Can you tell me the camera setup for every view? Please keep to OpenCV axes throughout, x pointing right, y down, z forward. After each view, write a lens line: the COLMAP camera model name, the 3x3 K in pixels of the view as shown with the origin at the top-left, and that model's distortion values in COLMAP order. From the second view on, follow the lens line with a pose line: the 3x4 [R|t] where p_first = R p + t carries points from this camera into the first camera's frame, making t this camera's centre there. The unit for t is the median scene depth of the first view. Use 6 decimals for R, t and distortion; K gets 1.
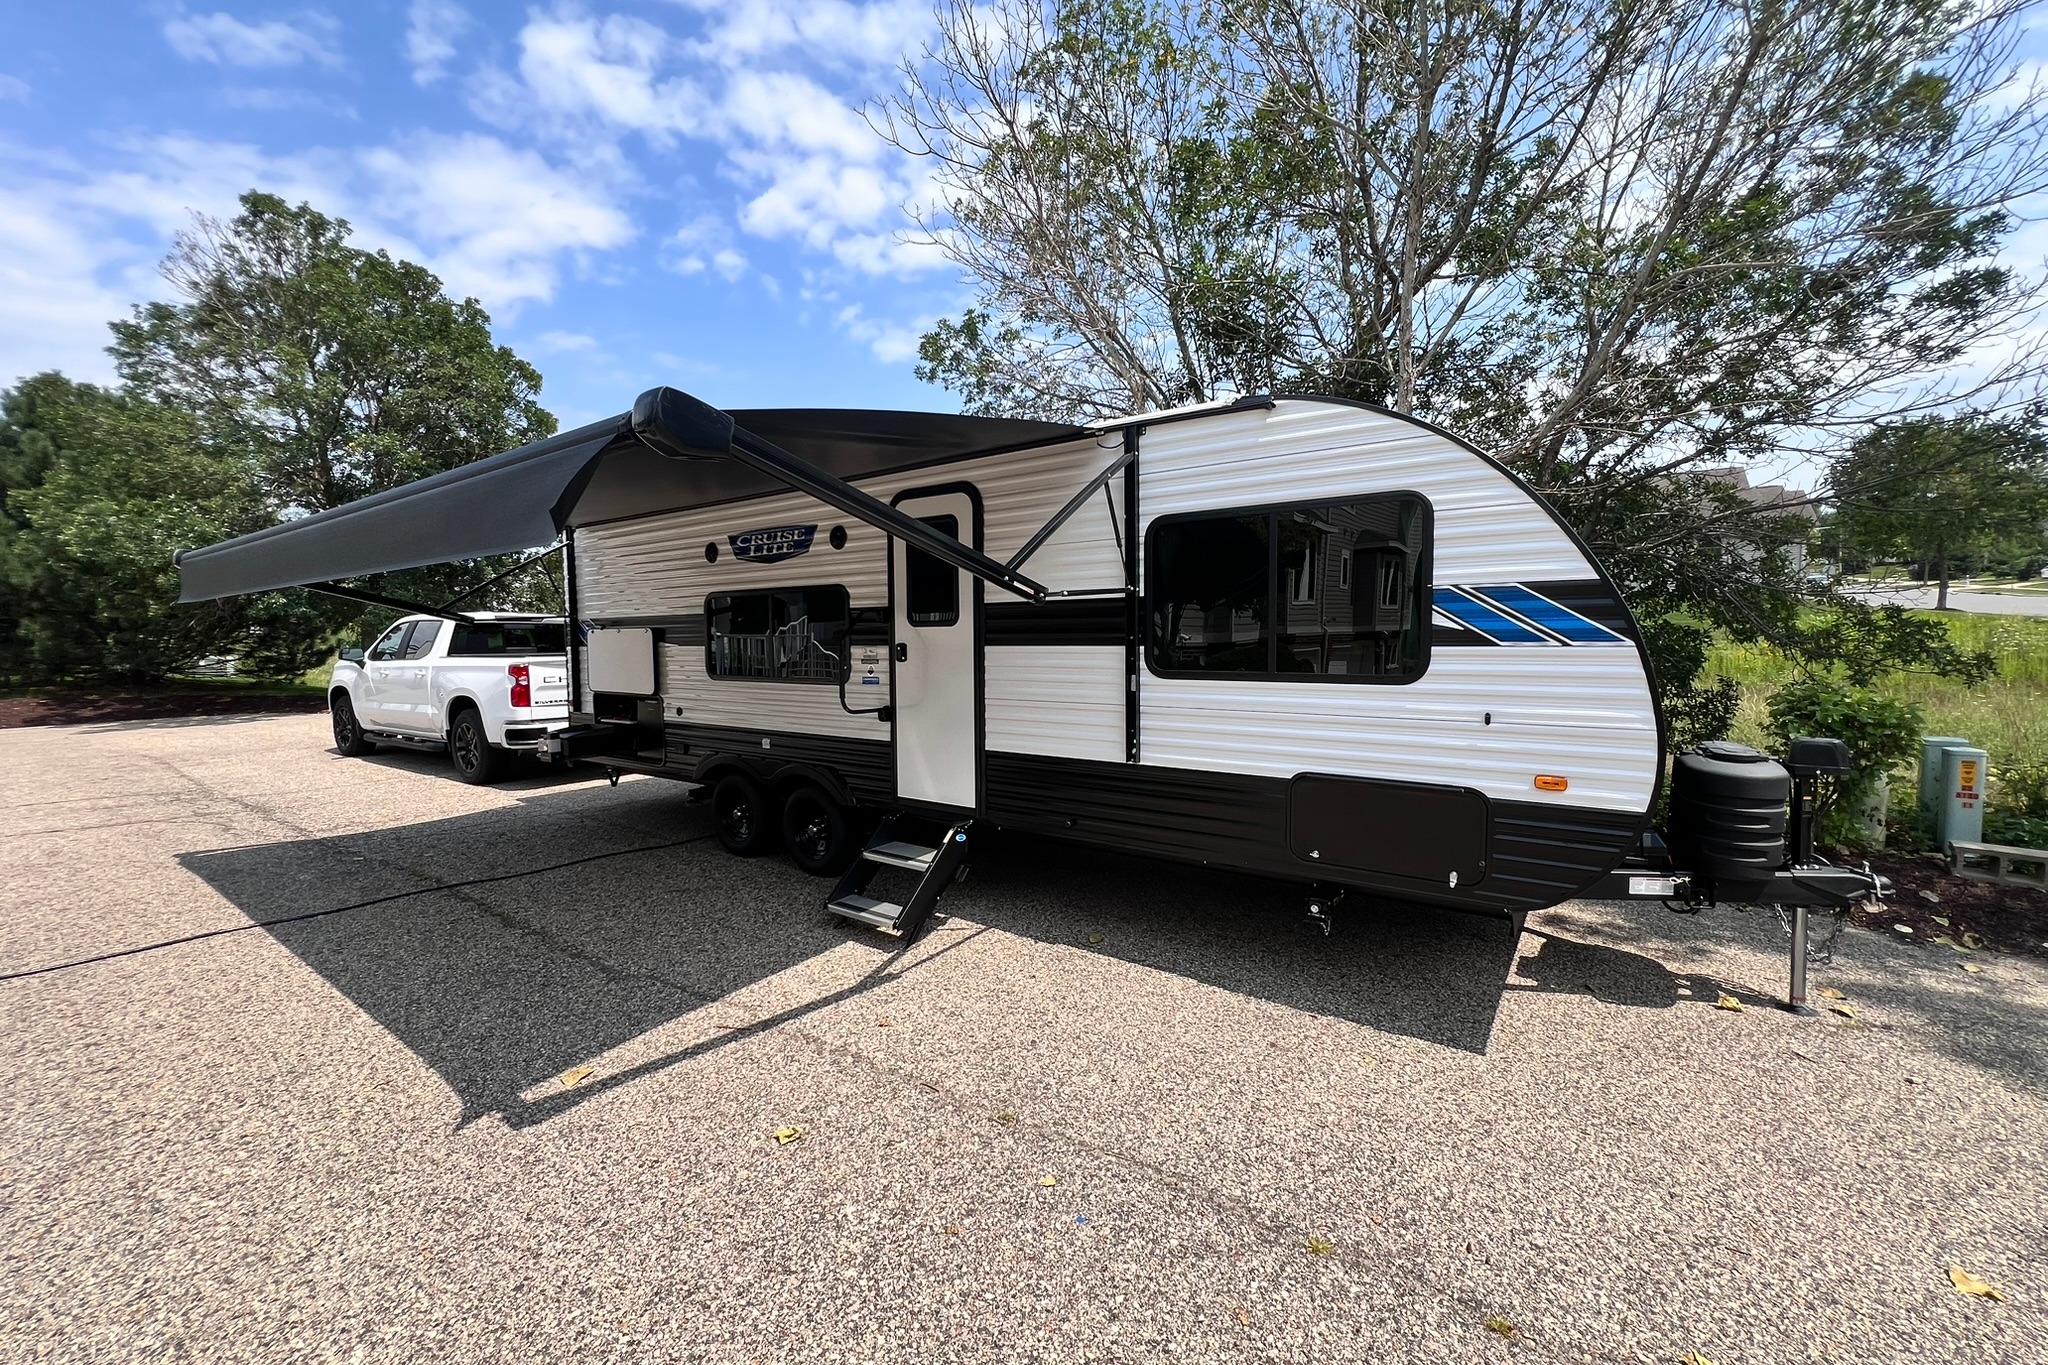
lens RADIAL K [[821.7, 0, 1024.0], [0, 821.7, 682.5], [0, 0, 1]] dist [0.001239, 0.000145]
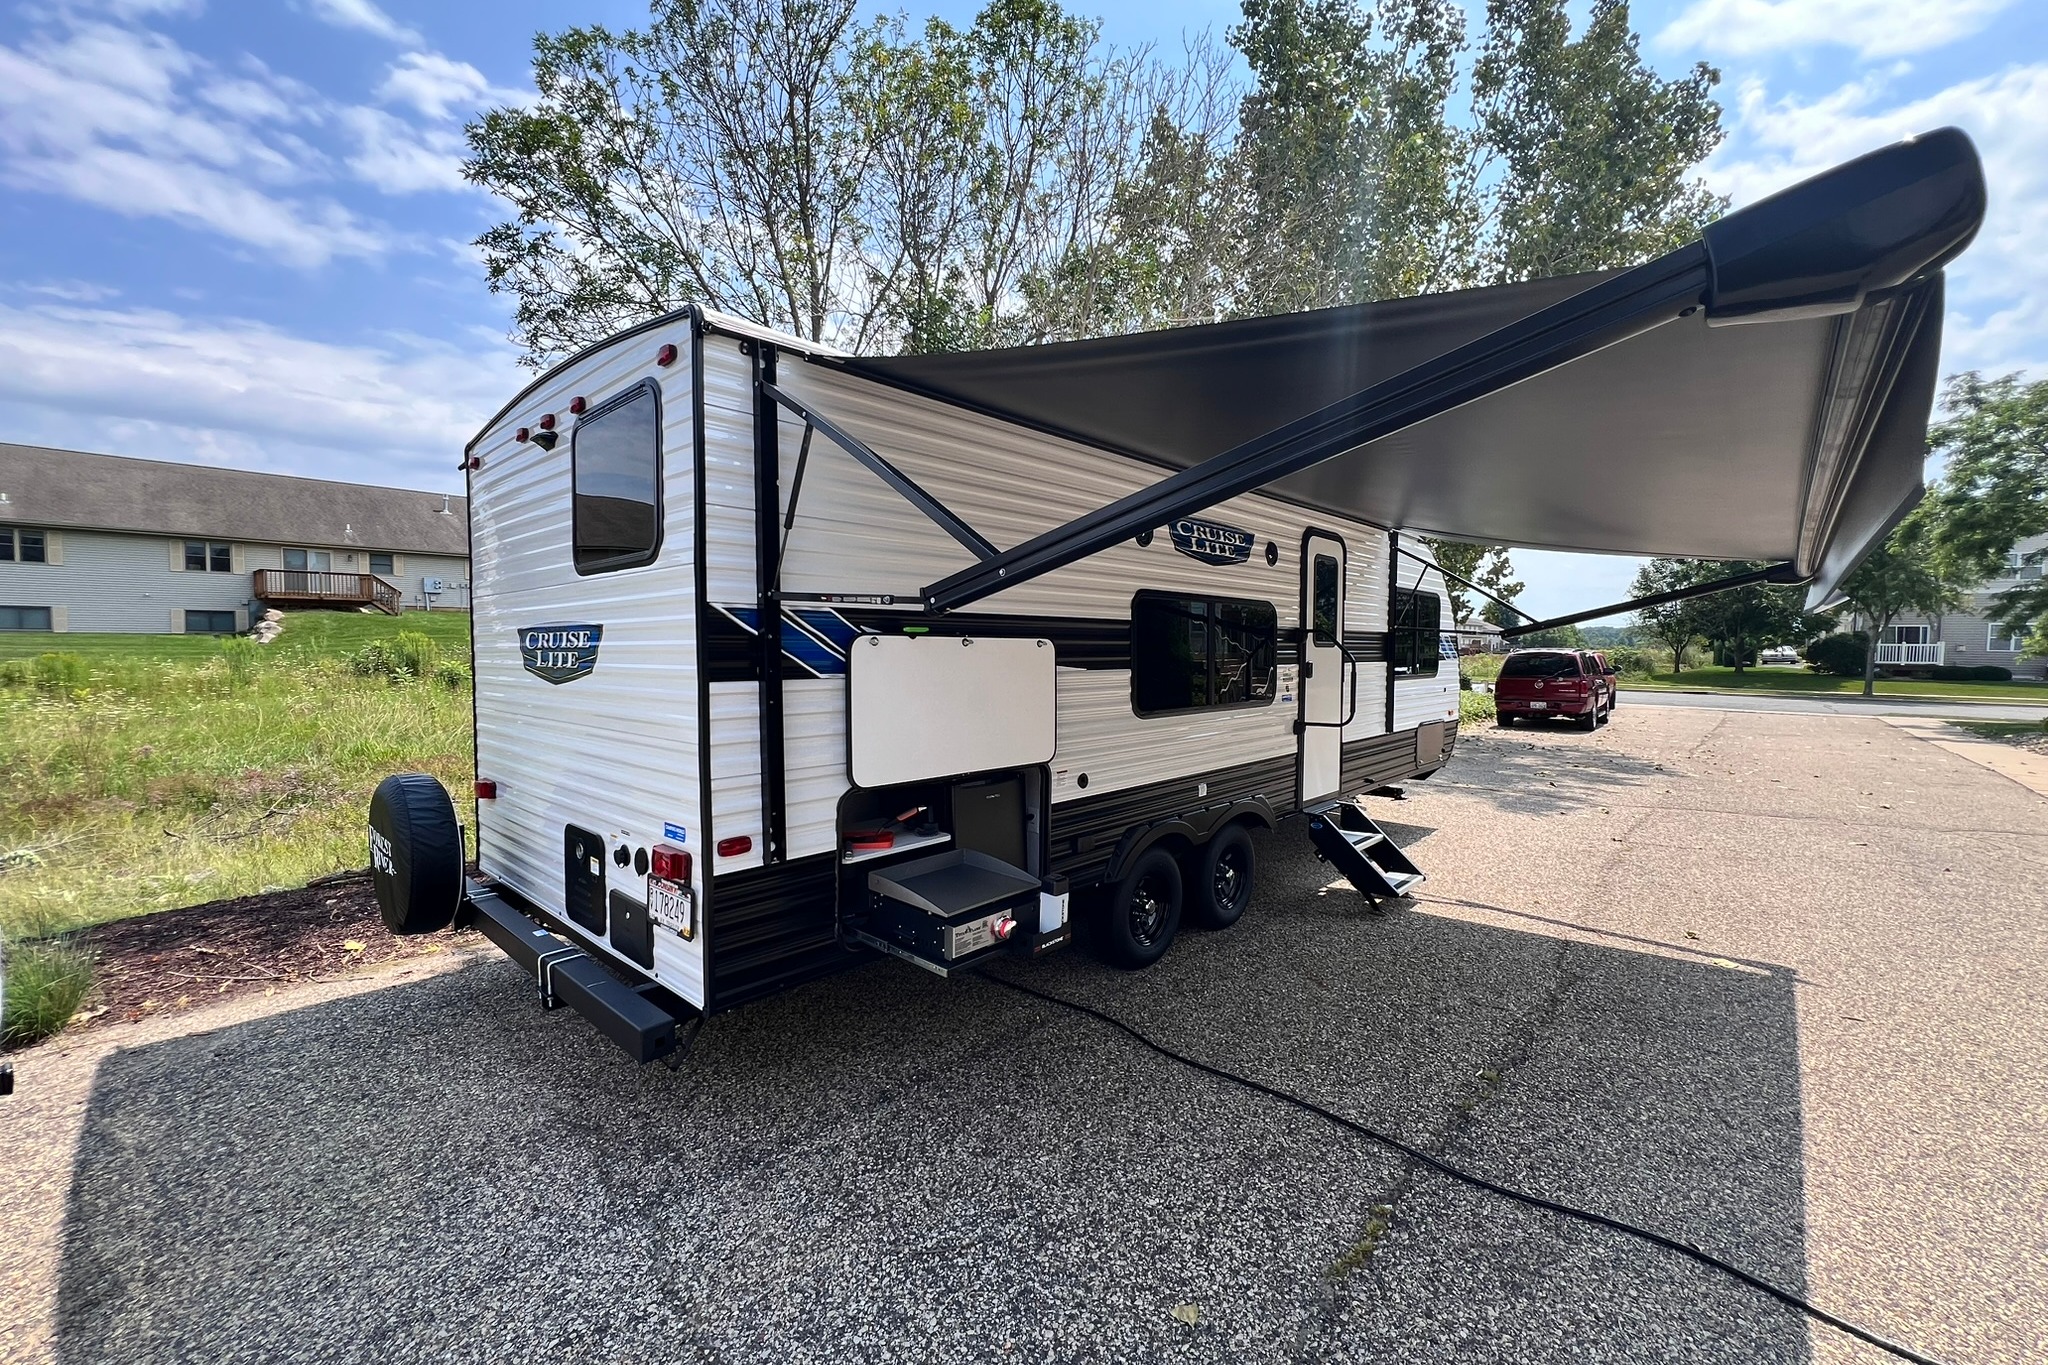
lens RADIAL K [[817.3, 0, 1025.4], [0, 817.3, 668.2], [0, 0, 1]] dist [-0.000712, -0.000326]
pose [[0.120278, -0.017522, 0.992586, -1.243721], [0.048436, 0.998757, 0.011762, -0.067287], [-0.991558, 0.046662, 0.120977, 1.193953]]
